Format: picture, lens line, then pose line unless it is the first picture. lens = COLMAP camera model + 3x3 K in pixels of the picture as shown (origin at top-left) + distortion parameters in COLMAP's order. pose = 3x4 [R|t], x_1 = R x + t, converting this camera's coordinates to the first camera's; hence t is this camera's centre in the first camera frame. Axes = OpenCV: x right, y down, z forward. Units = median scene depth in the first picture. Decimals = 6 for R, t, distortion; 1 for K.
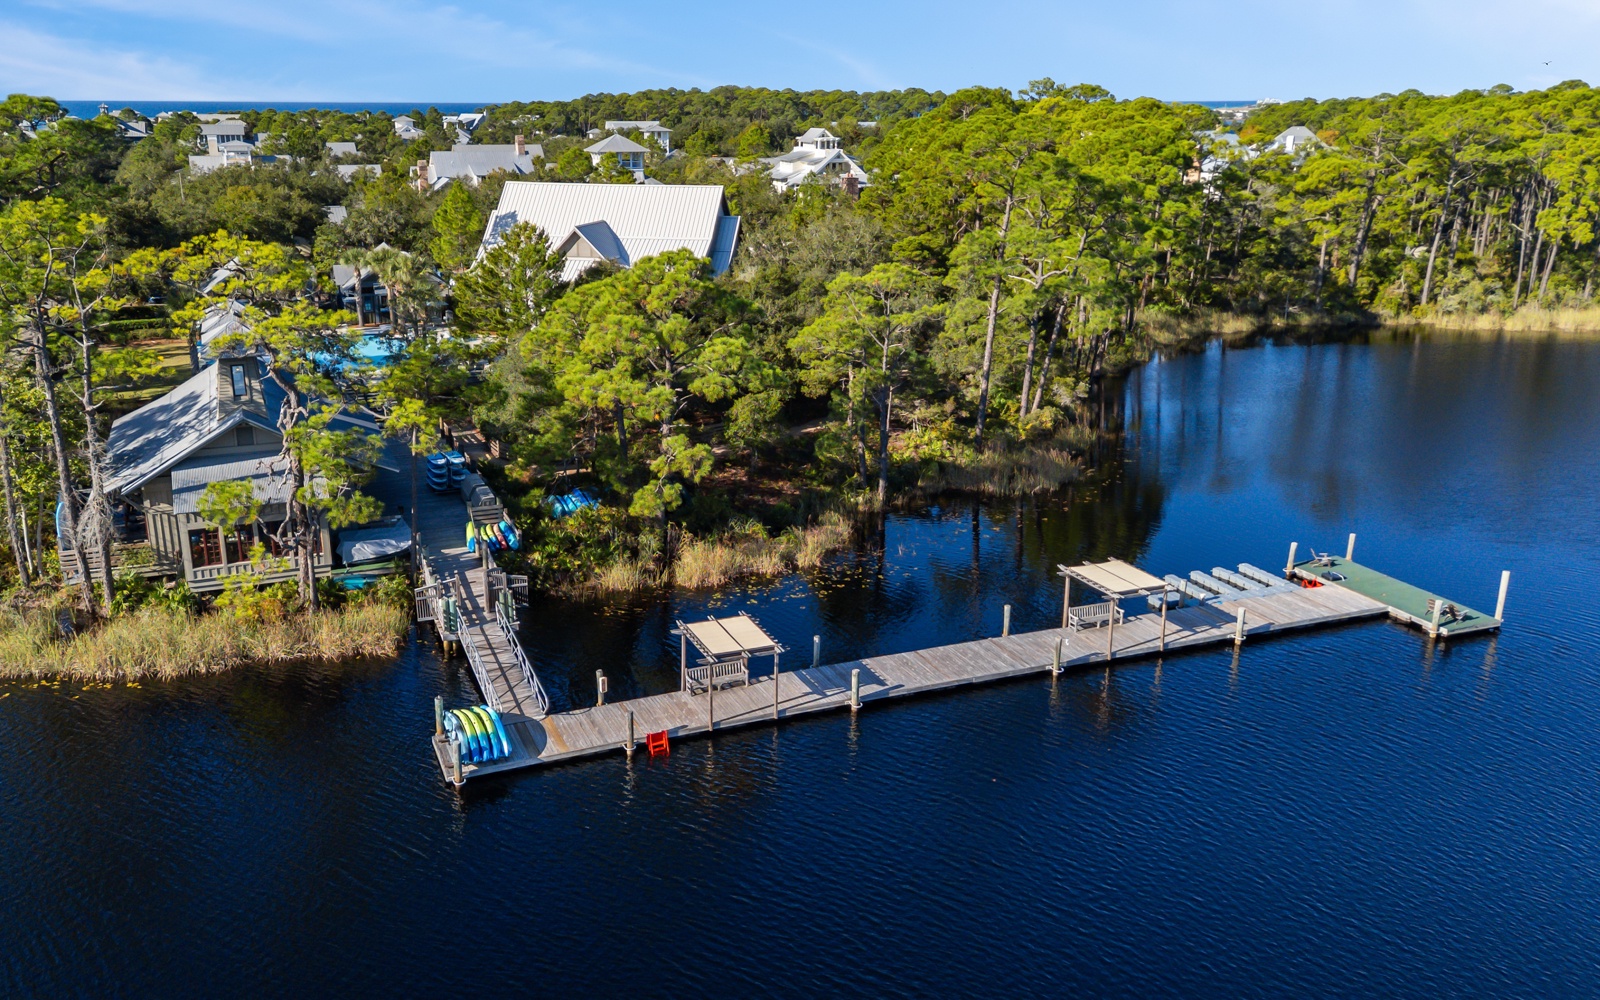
lens RADIAL K [[1370.3, 0, 800.4], [0, 1370.3, 499.9], [0, 0, 1]] dist [-0.048785, 0.102626]
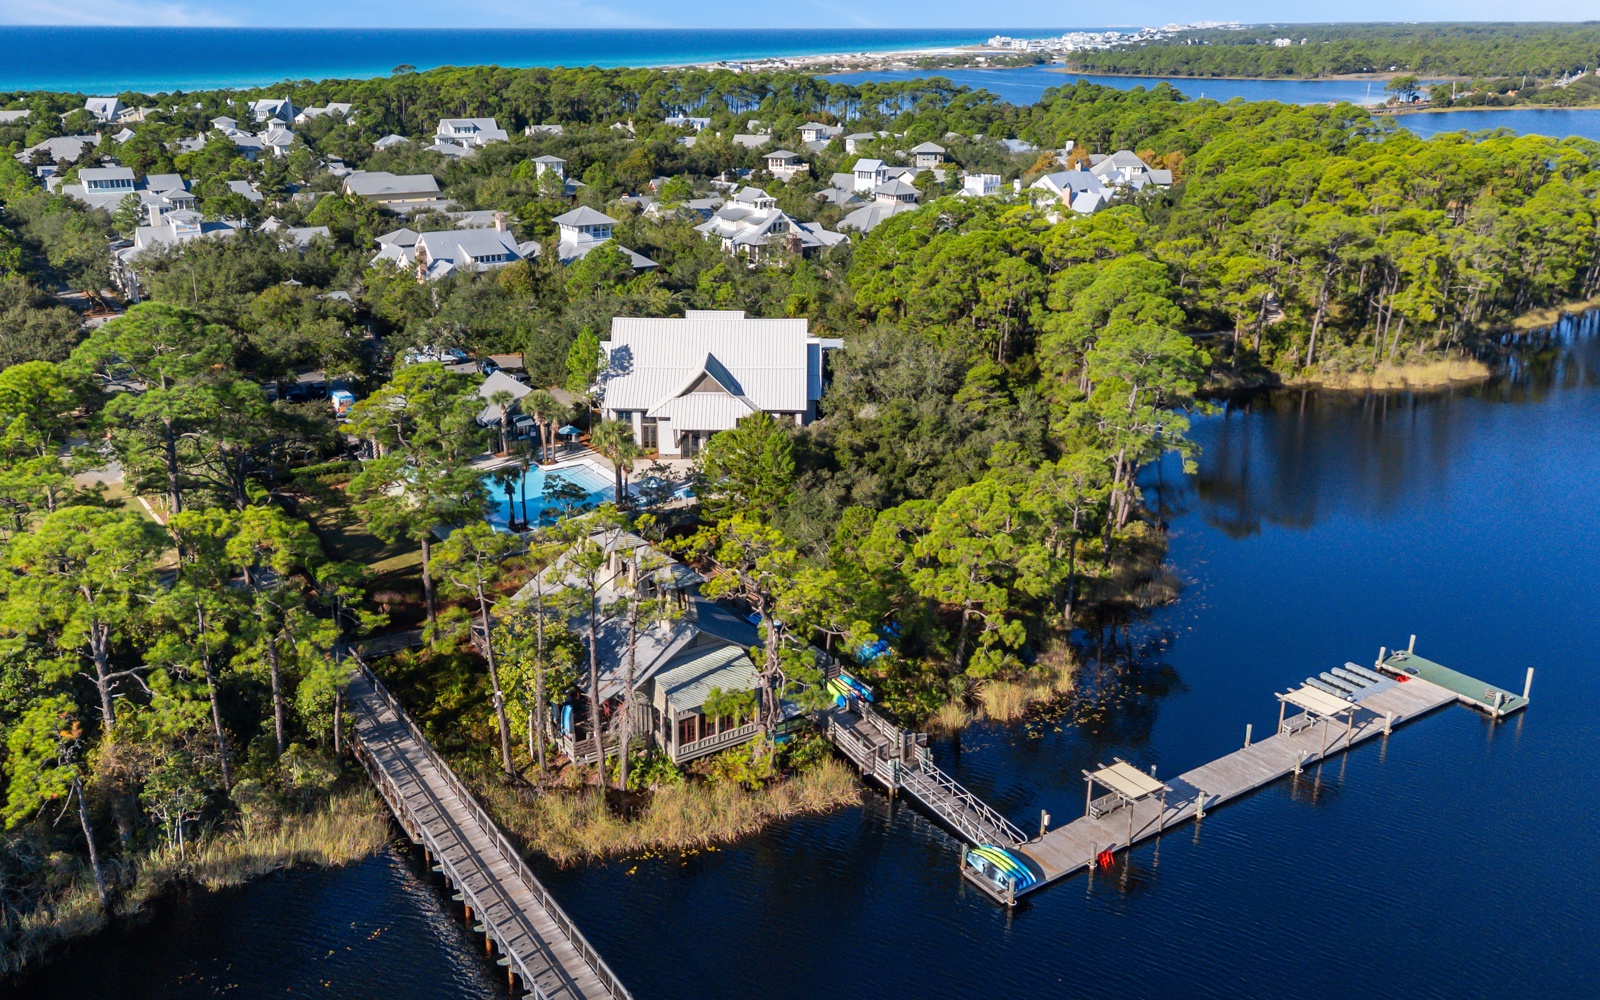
lens RADIAL K [[1370.3, 0, 800.4], [0, 1370.3, 499.9], [0, 0, 1]] dist [-0.048785, 0.102626]
pose [[0.979462, -0.060139, 0.192451, -0.537680], [0.049704, 0.997043, 0.058604, -0.250514], [-0.195407, -0.047835, 0.979555, -0.311737]]
